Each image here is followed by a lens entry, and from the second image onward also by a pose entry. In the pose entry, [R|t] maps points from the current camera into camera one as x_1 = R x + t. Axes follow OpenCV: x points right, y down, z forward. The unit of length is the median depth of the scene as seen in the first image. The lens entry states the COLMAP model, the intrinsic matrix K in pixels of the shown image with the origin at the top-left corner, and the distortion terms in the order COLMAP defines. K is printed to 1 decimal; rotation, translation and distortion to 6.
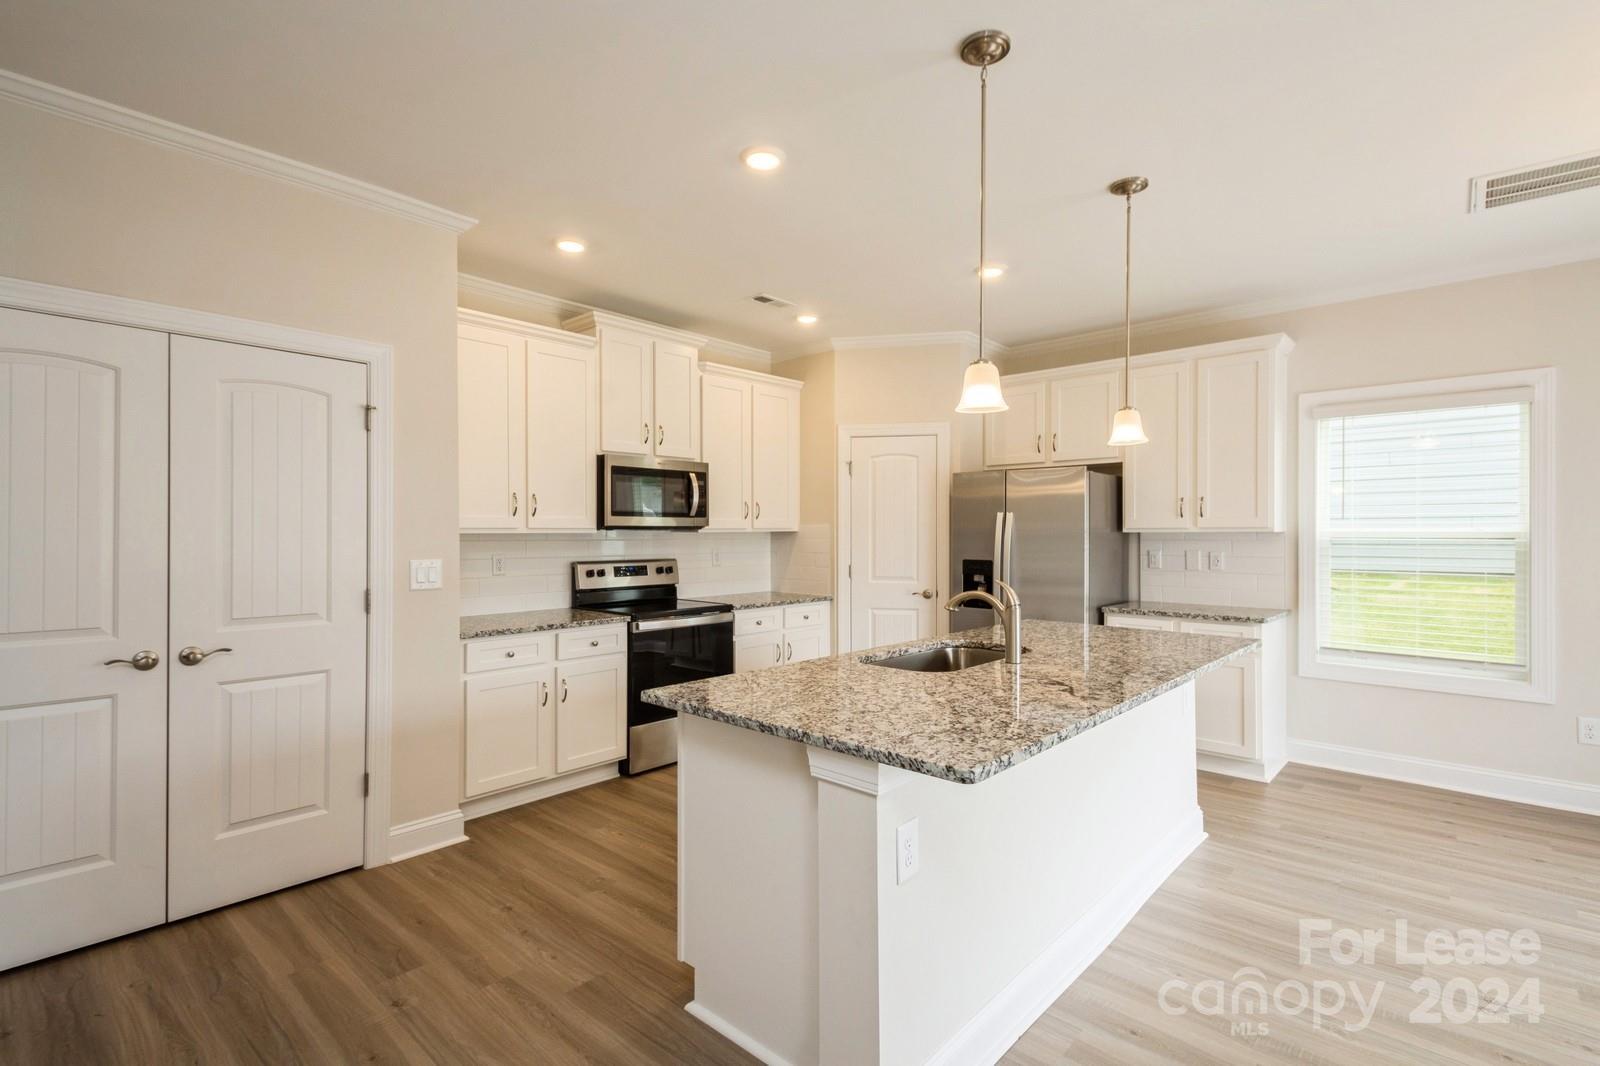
lens RADIAL K [[740.7, 0, 785.2], [0, 740.7, 530.9], [0, 0, 1]] dist [0.001147, -0.000055]
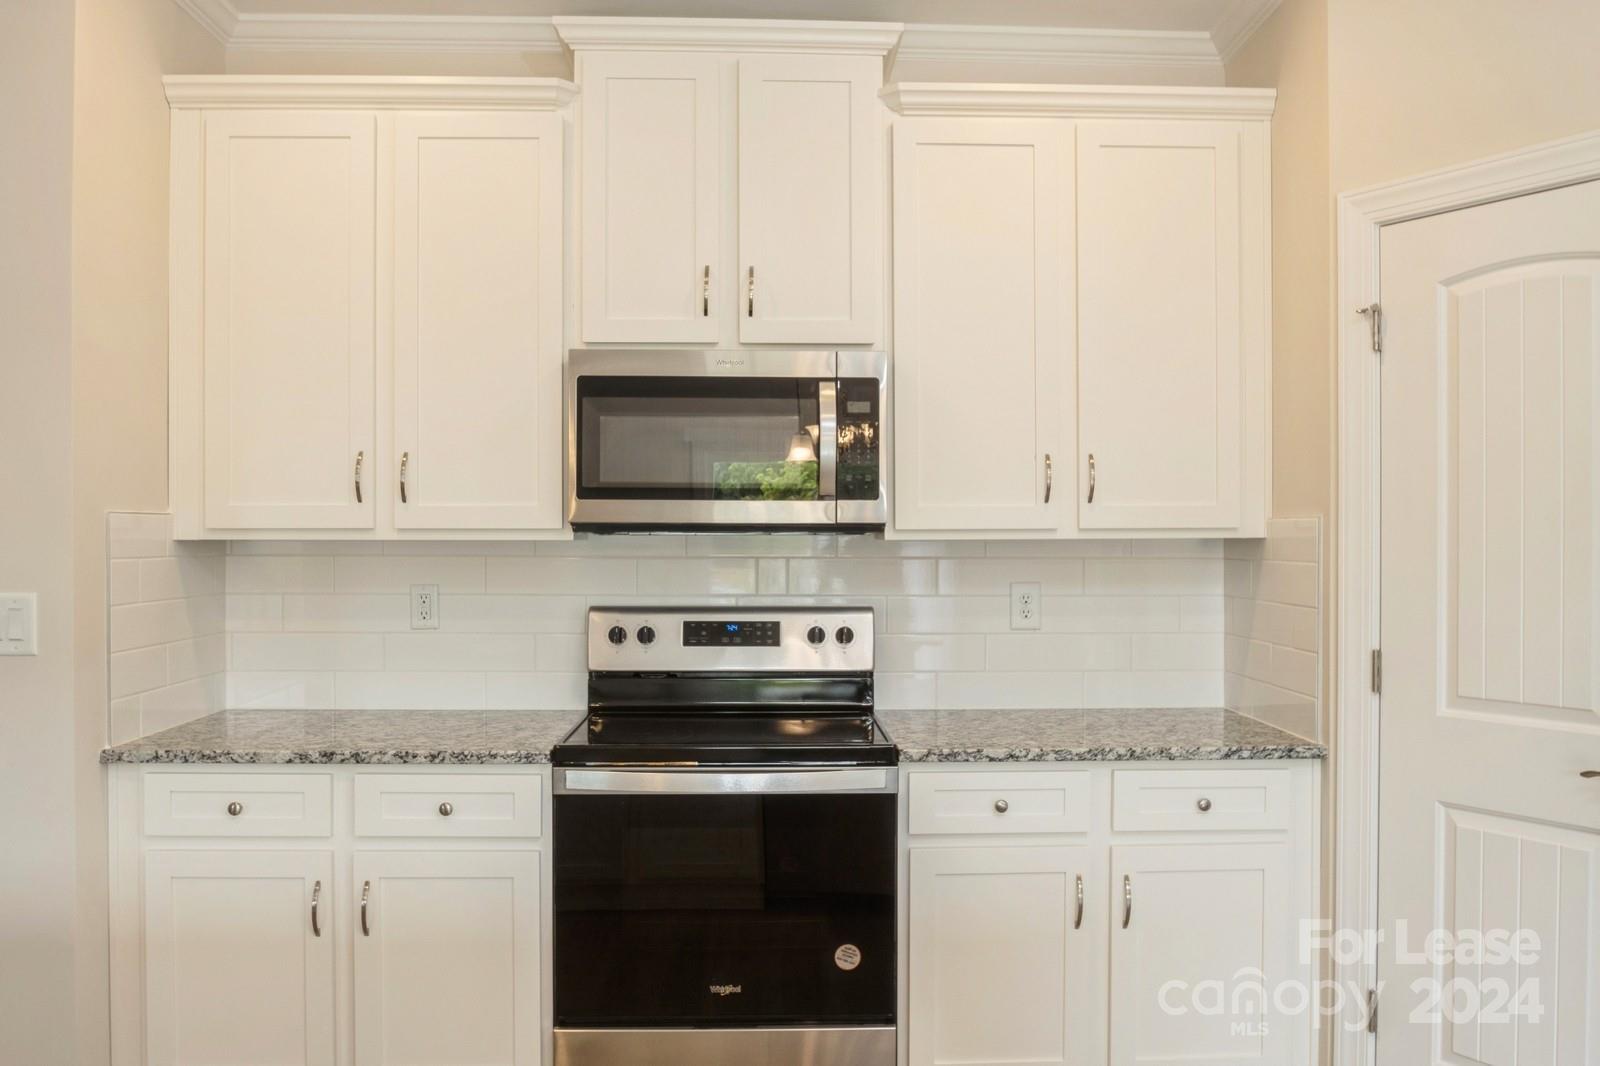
lens RADIAL K [[1307.6, 0, 796.9], [0, 1307.6, 486.7], [0, 0, 1]] dist [-0.053506, 0.004846]
pose [[0.707801, -0.024505, -0.705986, 0.334286], [-0.001097, 0.999359, -0.035788, -0.000937], [0.706411, 0.026105, 0.707321, 0.527813]]
